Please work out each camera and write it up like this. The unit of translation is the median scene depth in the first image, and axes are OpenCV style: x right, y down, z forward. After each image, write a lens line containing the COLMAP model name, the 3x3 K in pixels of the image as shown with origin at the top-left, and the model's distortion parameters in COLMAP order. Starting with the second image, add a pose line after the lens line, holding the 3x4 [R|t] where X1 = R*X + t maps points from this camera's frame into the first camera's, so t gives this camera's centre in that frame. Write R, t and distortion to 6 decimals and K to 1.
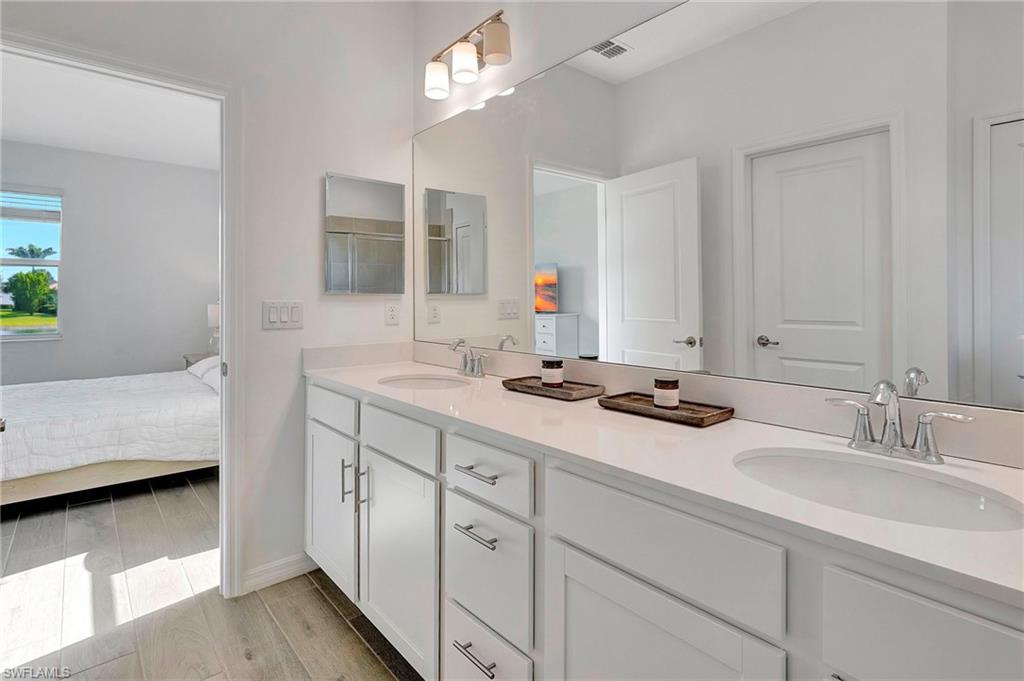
lens RADIAL K [[486.3, 0, 511.0], [0, 486.3, 296.1], [0, 0, 1]] dist [-0.002732, -0.000523]
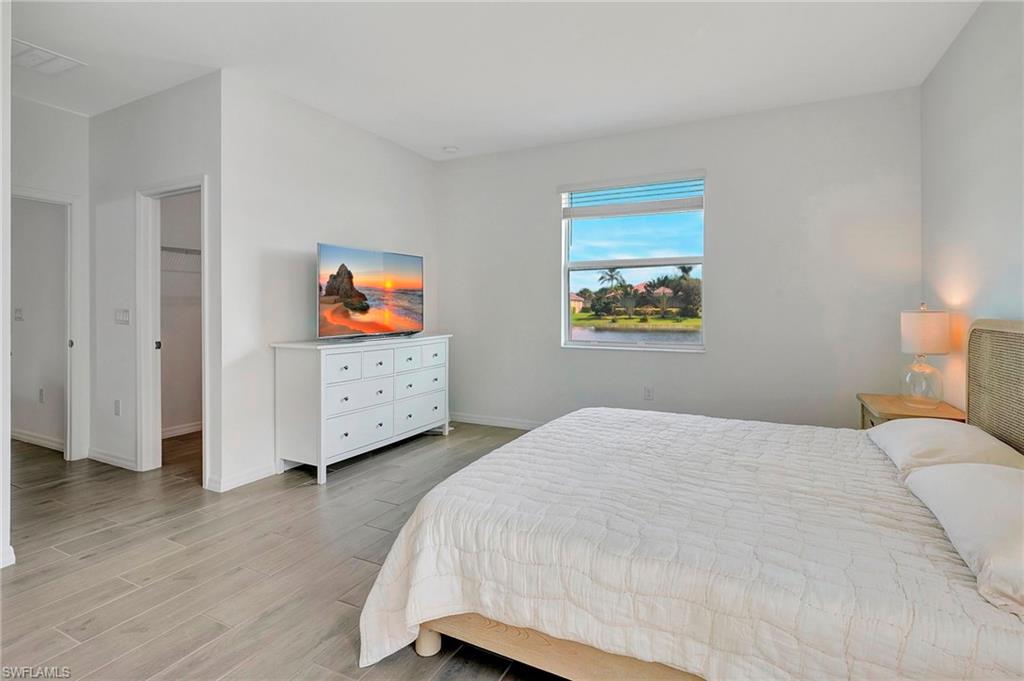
lens RADIAL K [[492.1, 0, 505.4], [0, 492.1, 319.3], [0, 0, 1]] dist [-0.000095, 0.000234]
pose [[0.360567, 0.024137, -0.932421, -0.257162], [0.008687, 0.999535, 0.029233, 0.004847], [0.932693, -0.018640, 0.360190, 0.365827]]
